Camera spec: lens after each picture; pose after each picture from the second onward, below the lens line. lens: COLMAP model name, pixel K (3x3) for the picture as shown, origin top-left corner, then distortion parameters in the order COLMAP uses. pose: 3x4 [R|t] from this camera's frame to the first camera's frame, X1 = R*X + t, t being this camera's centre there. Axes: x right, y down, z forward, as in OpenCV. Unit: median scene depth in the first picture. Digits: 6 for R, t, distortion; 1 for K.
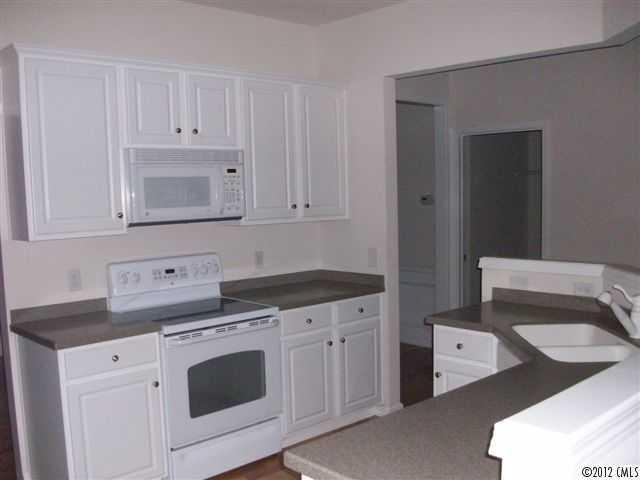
lens RADIAL K [[654.0, 0, 320.0], [0, 654.0, 240.0], [0, 0, 1]] dist [-0.133461, 0.005211]
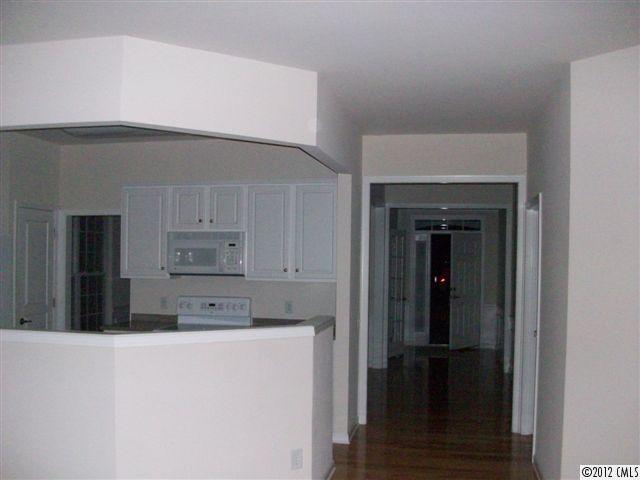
lens RADIAL K [[654.0, 0, 320.0], [0, 654.0, 240.0], [0, 0, 1]] dist [-0.133461, 0.005211]
pose [[0.589313, 0.006580, -0.807878, 1.287174], [-0.089933, 0.994286, -0.057504, -0.046183], [0.802884, 0.106543, 0.586538, 0.237564]]
